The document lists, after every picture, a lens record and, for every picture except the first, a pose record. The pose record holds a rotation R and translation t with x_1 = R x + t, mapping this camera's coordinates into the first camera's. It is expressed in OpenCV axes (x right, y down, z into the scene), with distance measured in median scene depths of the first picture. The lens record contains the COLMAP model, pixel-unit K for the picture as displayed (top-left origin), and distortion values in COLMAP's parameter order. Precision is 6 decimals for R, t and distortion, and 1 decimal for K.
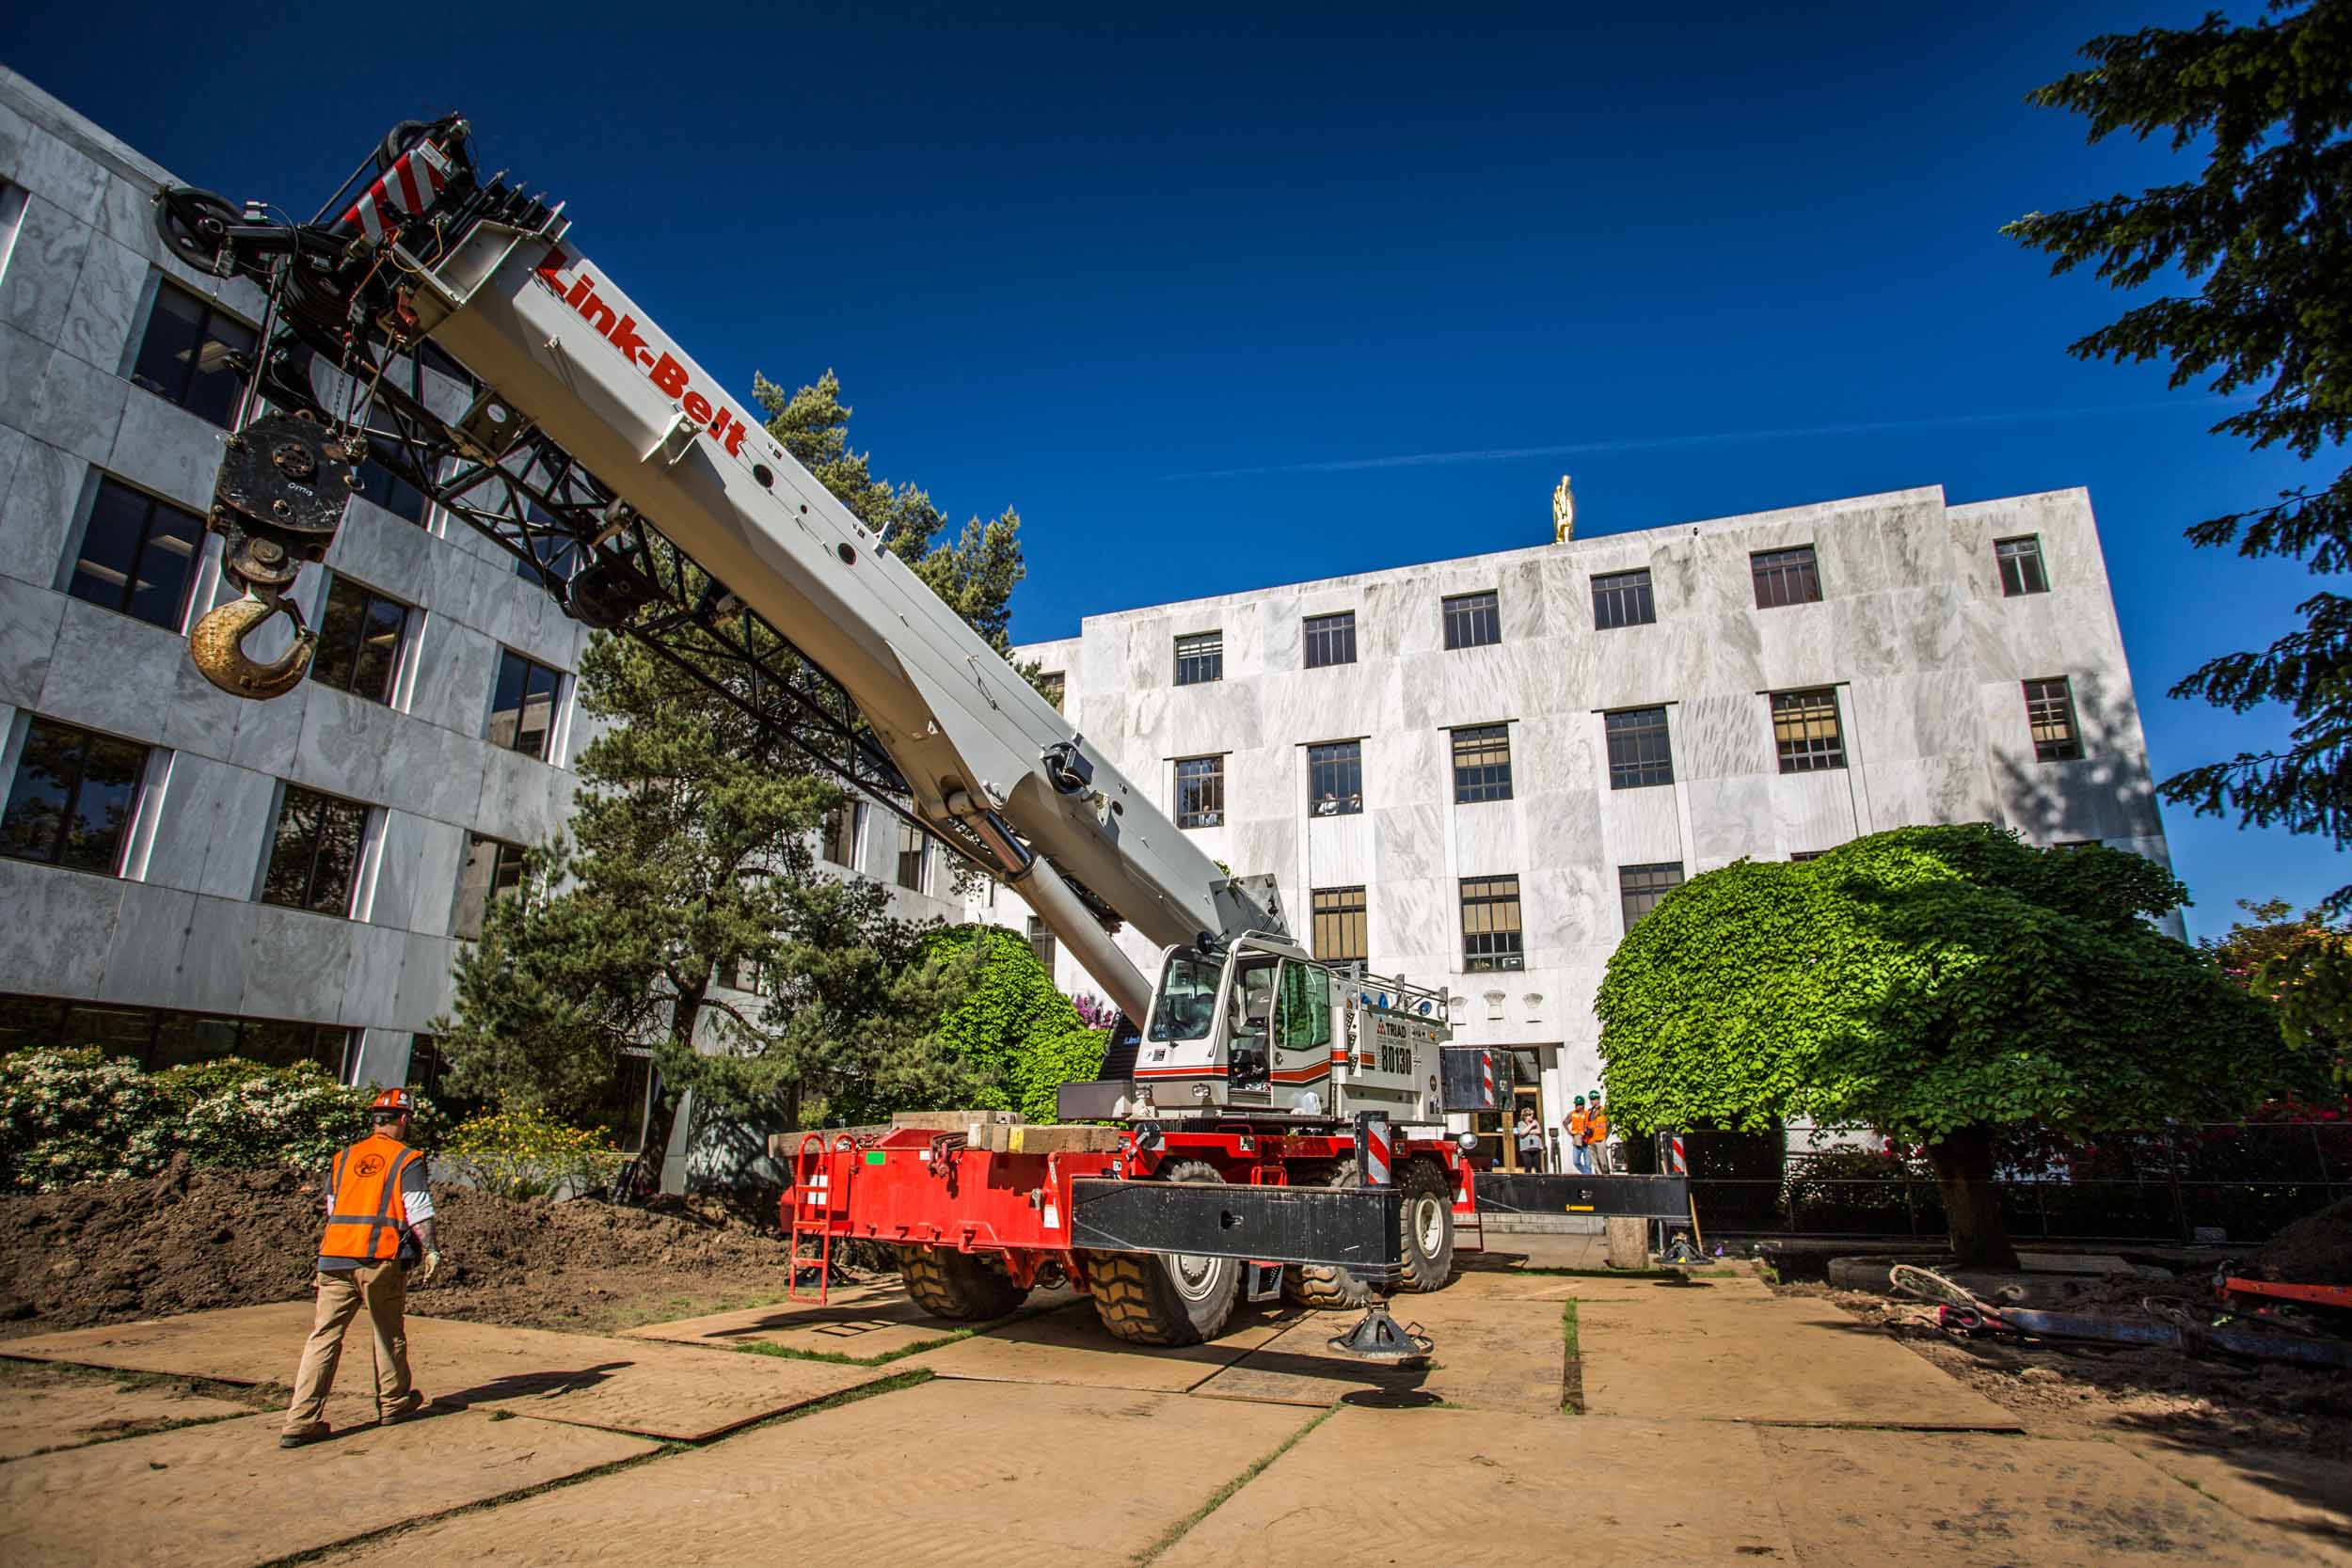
lens RADIAL K [[1219.8, 0, 1179.5], [0, 1219.8, 794.6], [0, 0, 1]] dist [-0.046696, -0.000643]
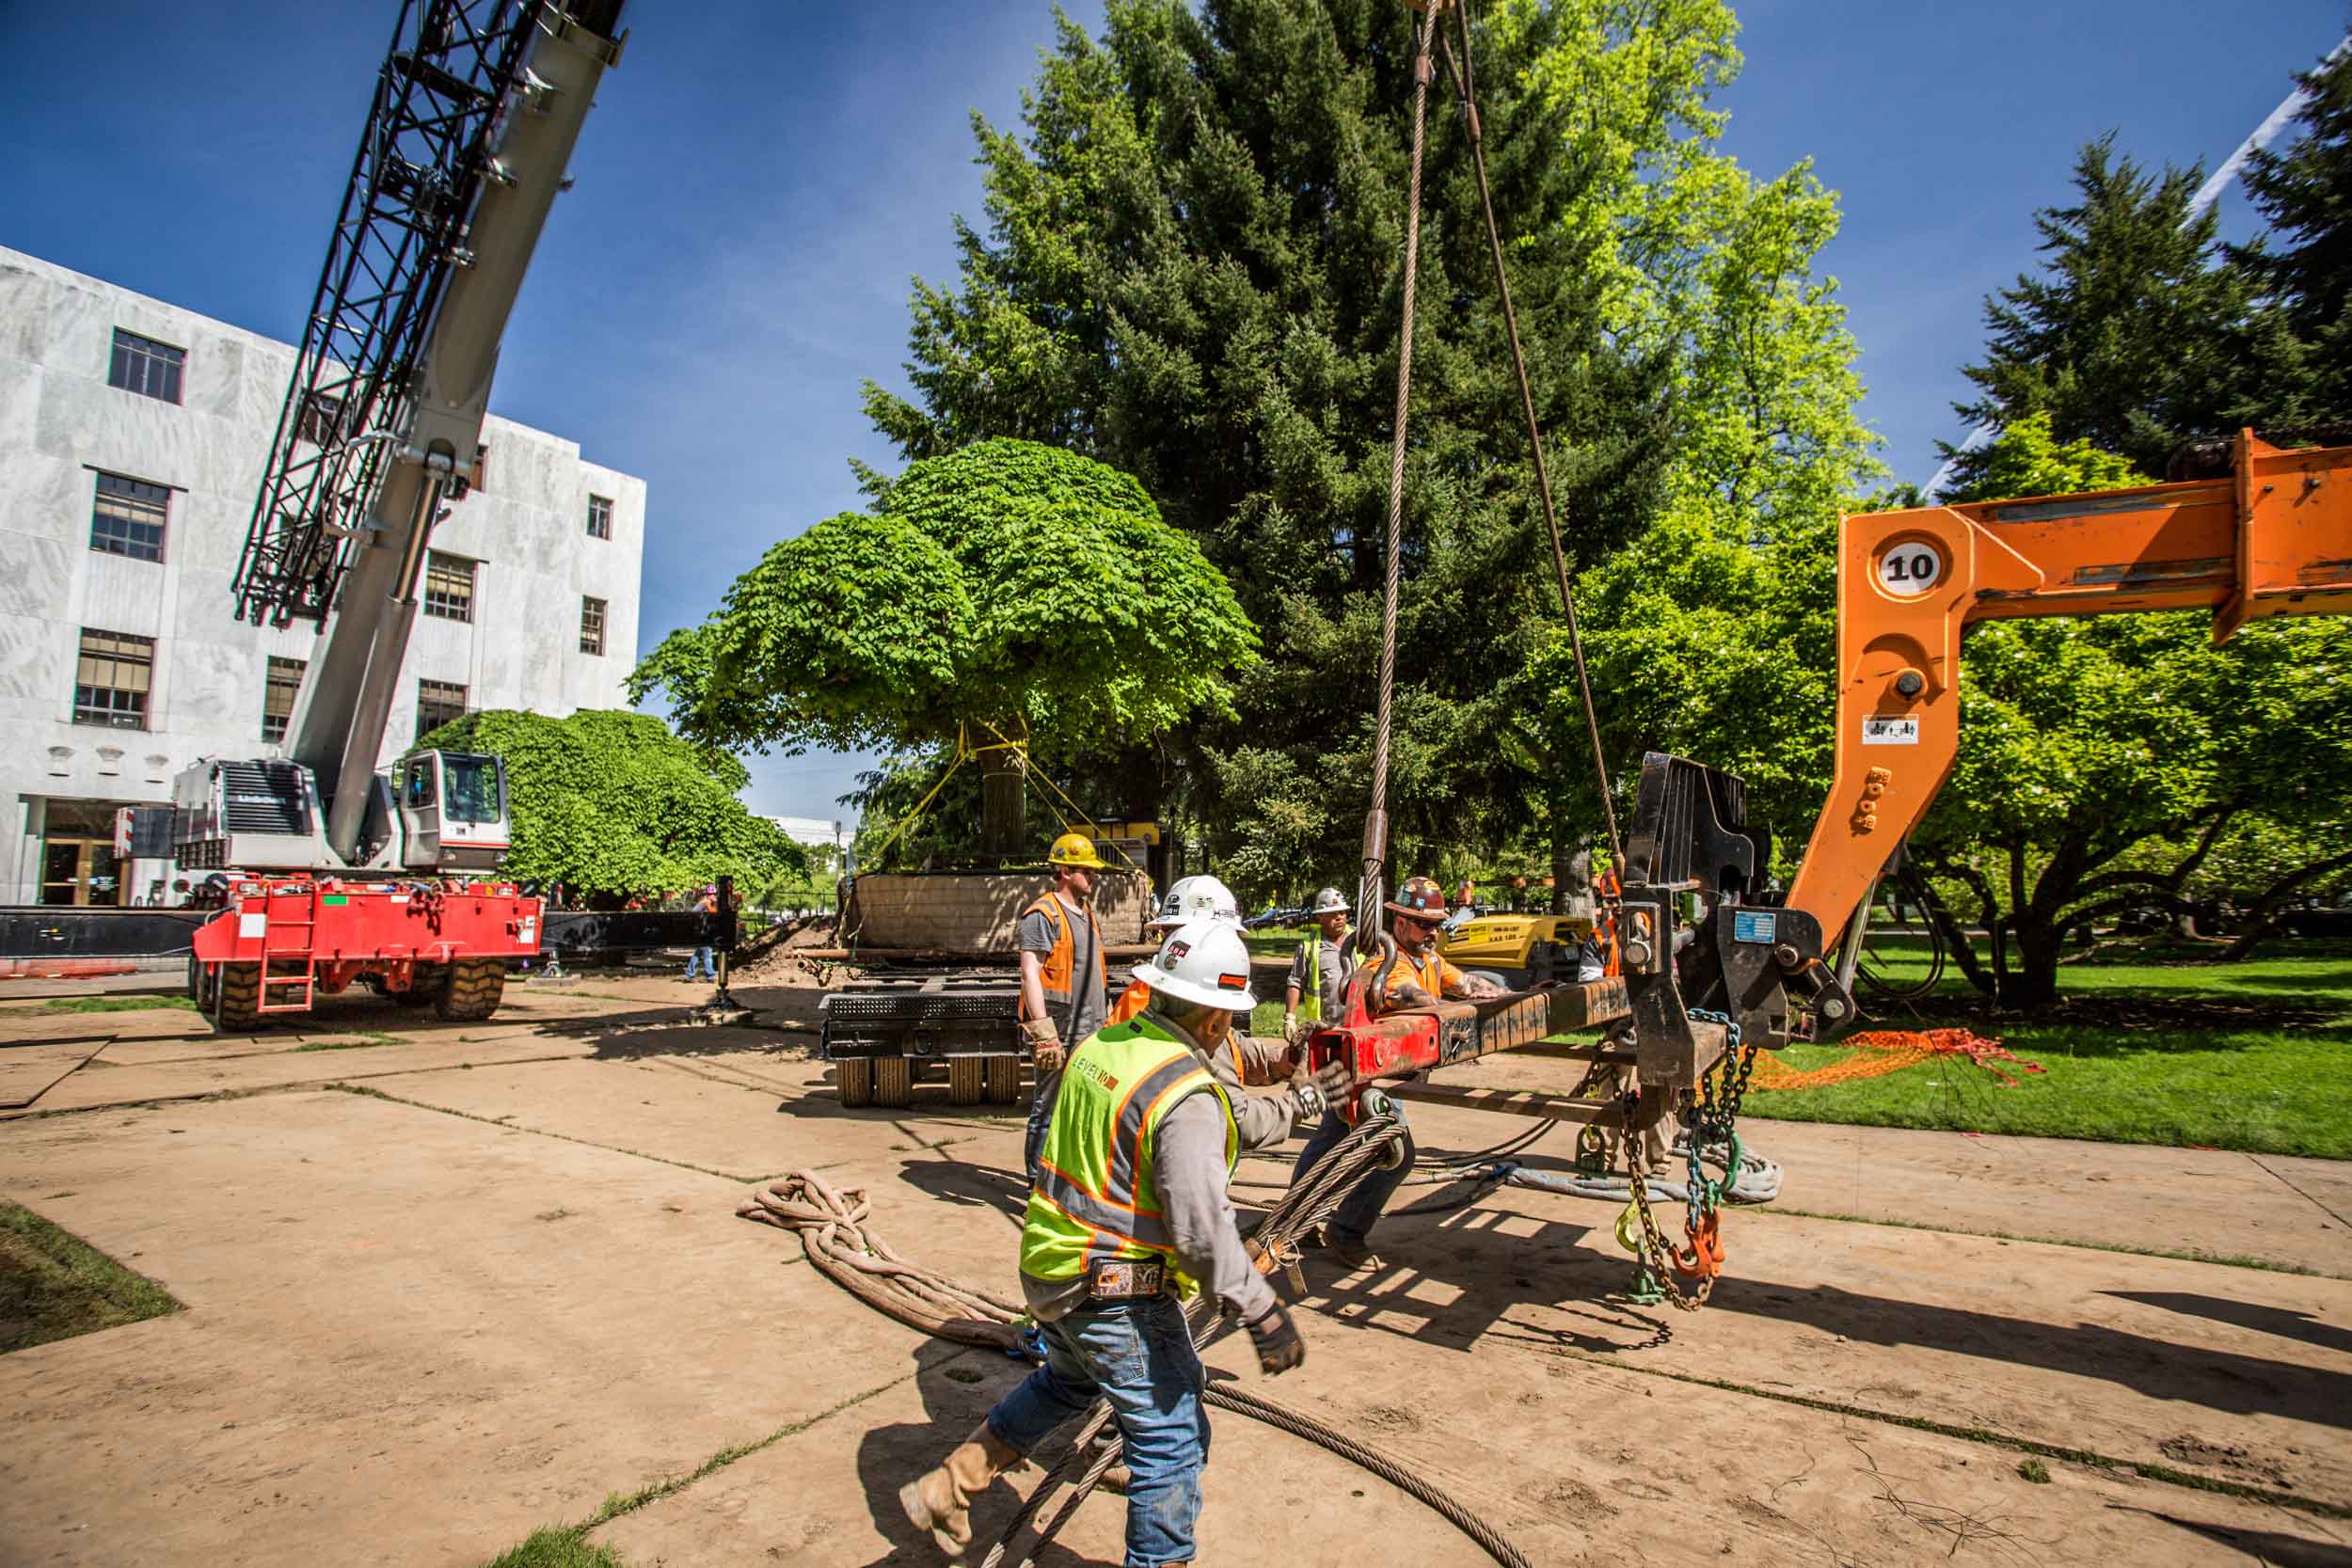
lens RADIAL K [[1219.8, 0, 1175.2], [0, 1219.8, 784.1], [0, 0, 1]] dist [-0.046696, -0.000643]
pose [[0.185431, 0.091241, 0.978412, -0.523727], [-0.267086, 0.962876, -0.039173, -0.007203], [-0.945664, -0.254056, 0.202916, -0.044271]]
